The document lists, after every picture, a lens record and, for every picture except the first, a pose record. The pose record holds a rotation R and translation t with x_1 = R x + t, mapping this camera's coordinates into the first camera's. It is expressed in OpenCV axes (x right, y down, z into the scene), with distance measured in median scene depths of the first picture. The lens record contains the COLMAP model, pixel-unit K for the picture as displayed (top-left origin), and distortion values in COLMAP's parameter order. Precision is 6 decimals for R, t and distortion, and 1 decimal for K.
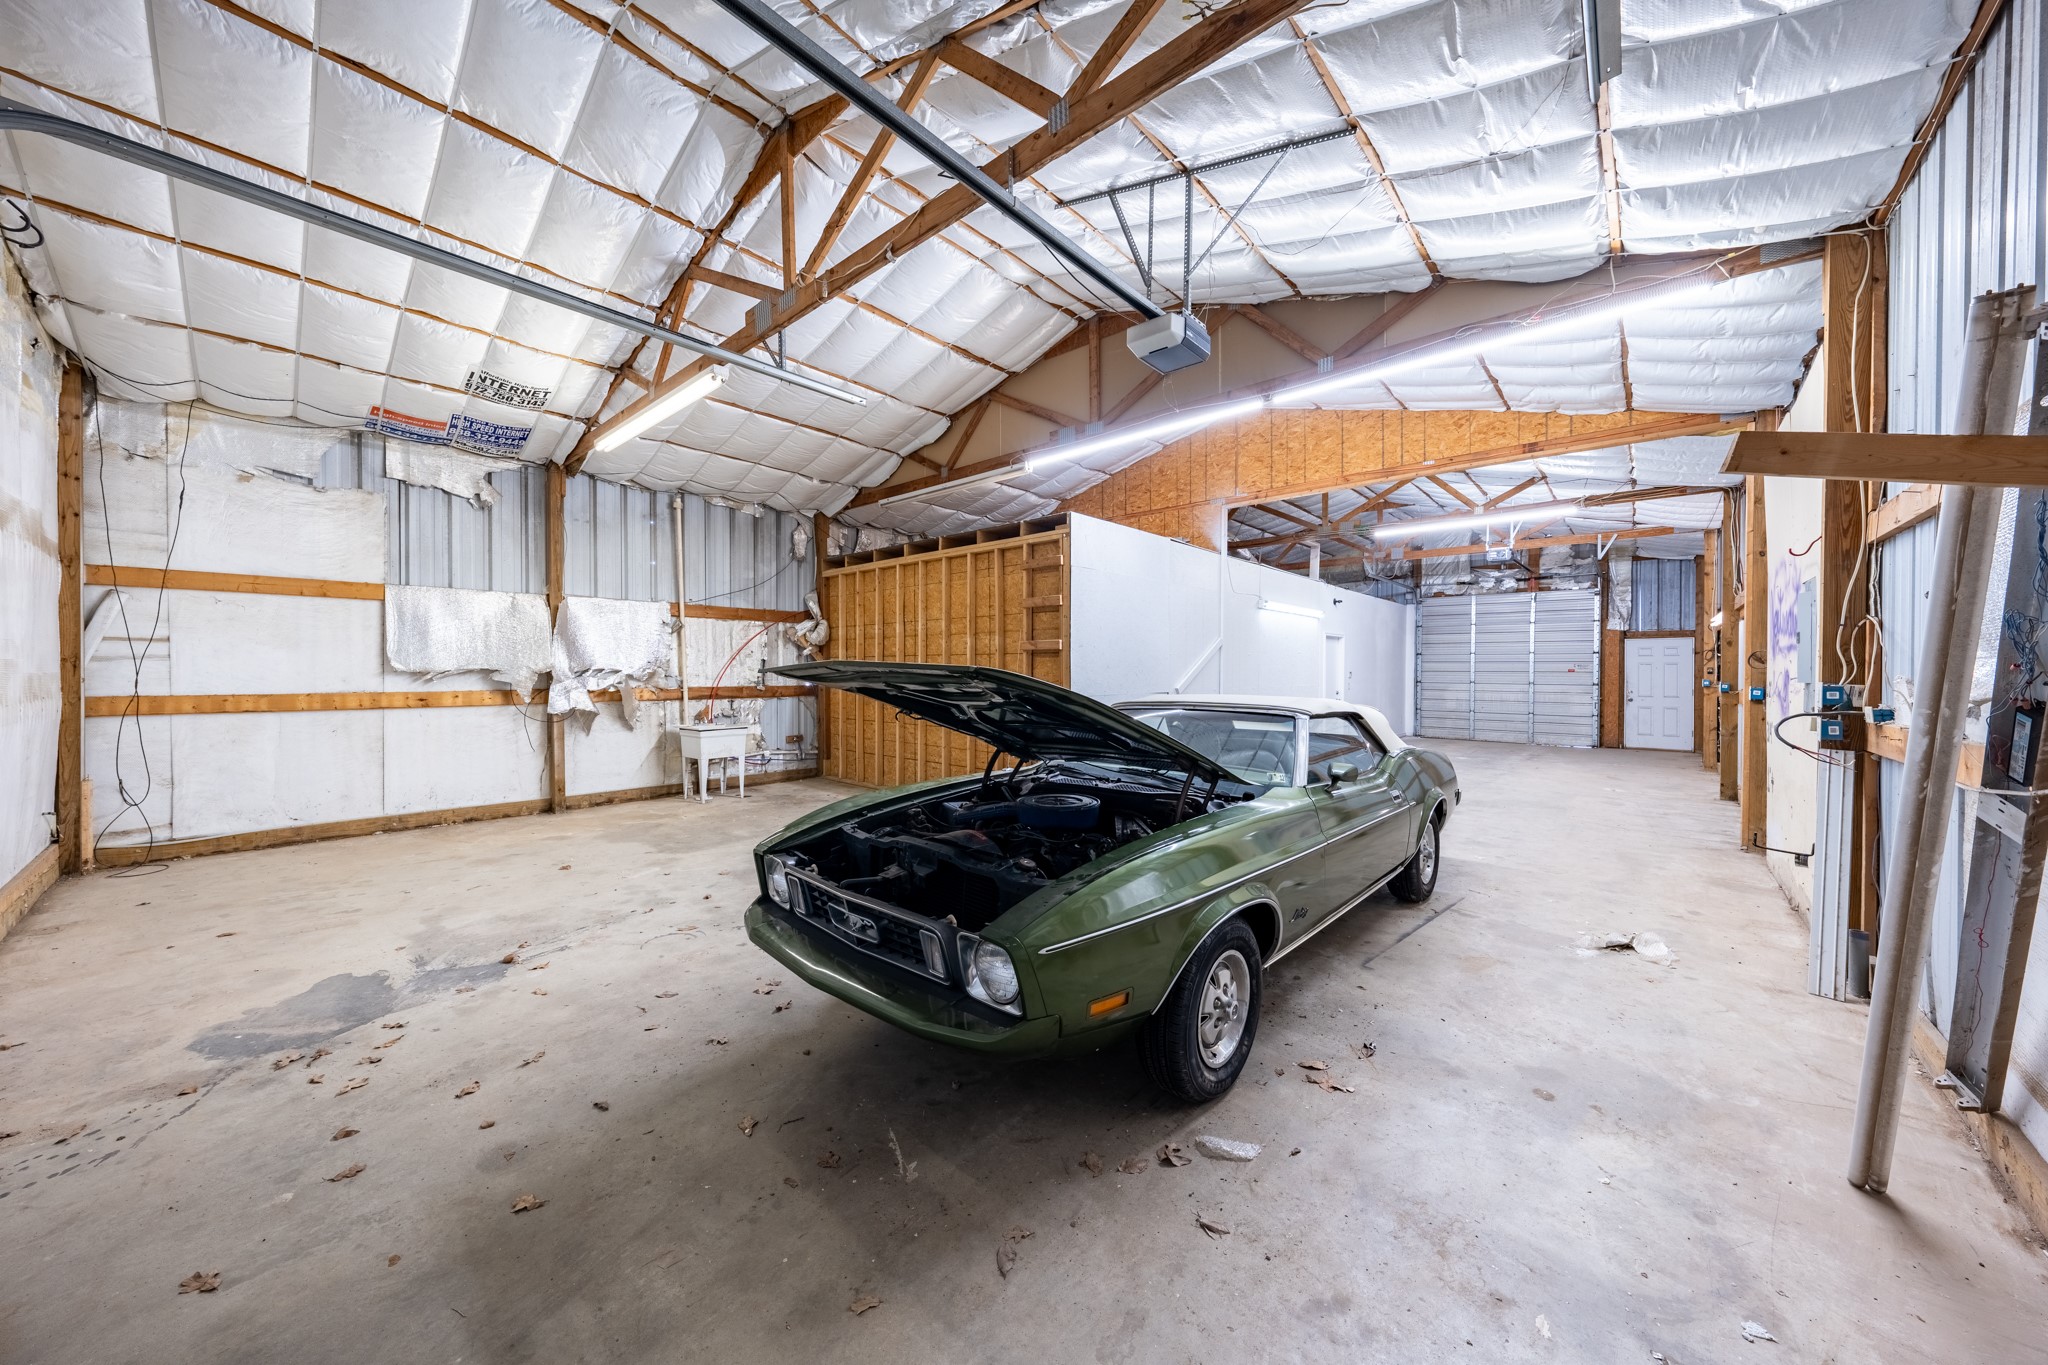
lens RADIAL K [[706.1, 0, 1026.4], [0, 706.1, 683.6], [0, 0, 1]] dist [-0.010818, 0.000164]
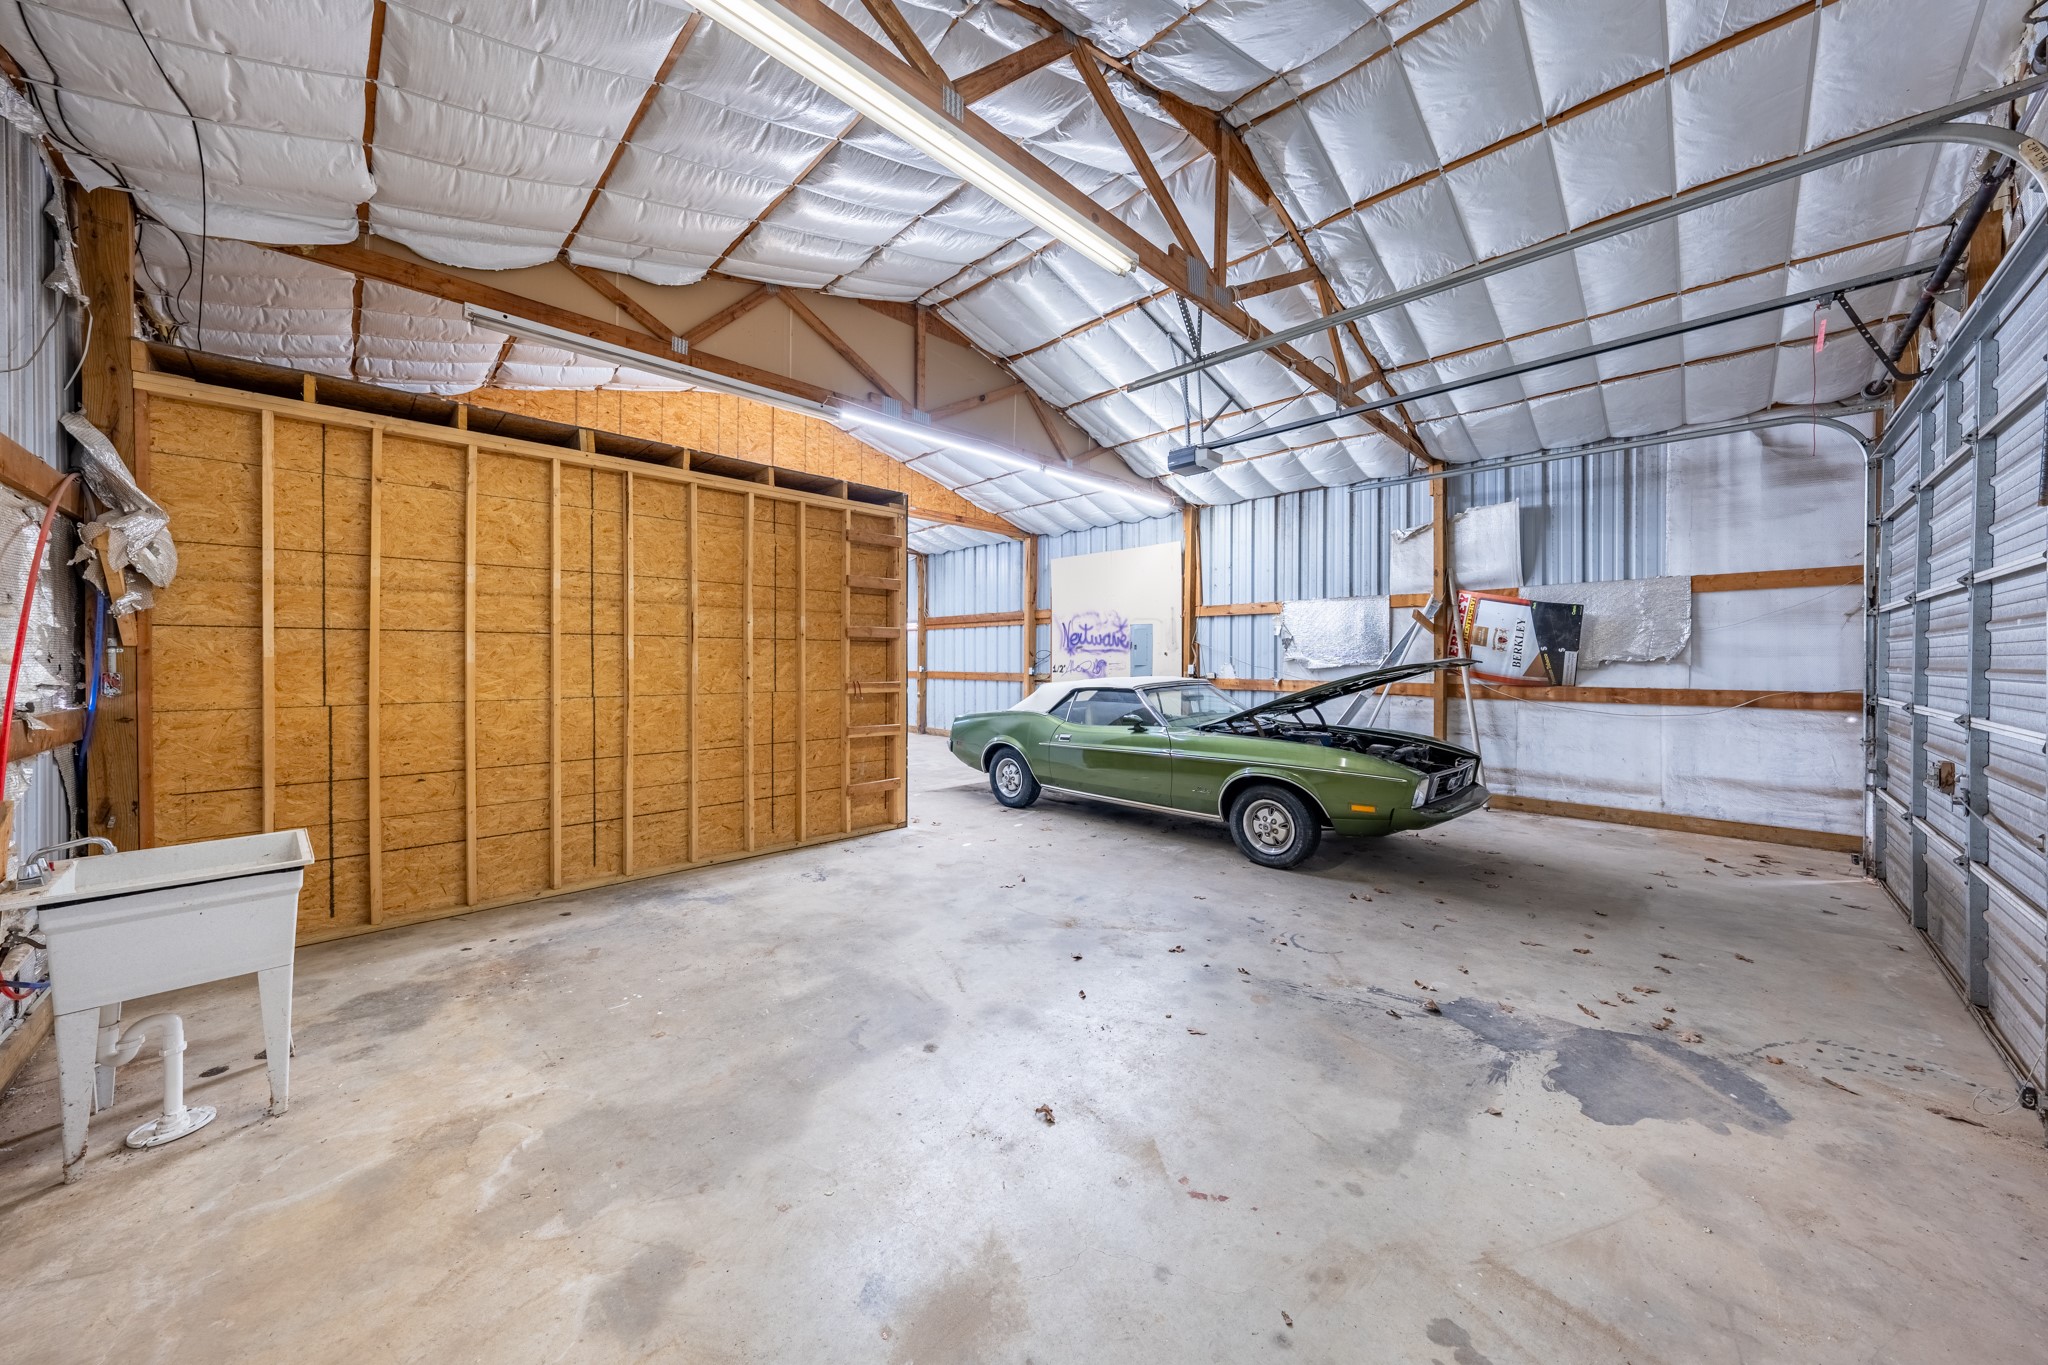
lens RADIAL K [[706.1, 0, 1025.4], [0, 706.1, 665.8], [0, 0, 1]] dist [-0.010818, 0.000164]
pose [[0.049889, -0.013238, 0.998667, -1.728301], [0.011445, 0.999854, 0.012682, -0.041257], [-0.998689, 0.010797, 0.050033, 1.554511]]
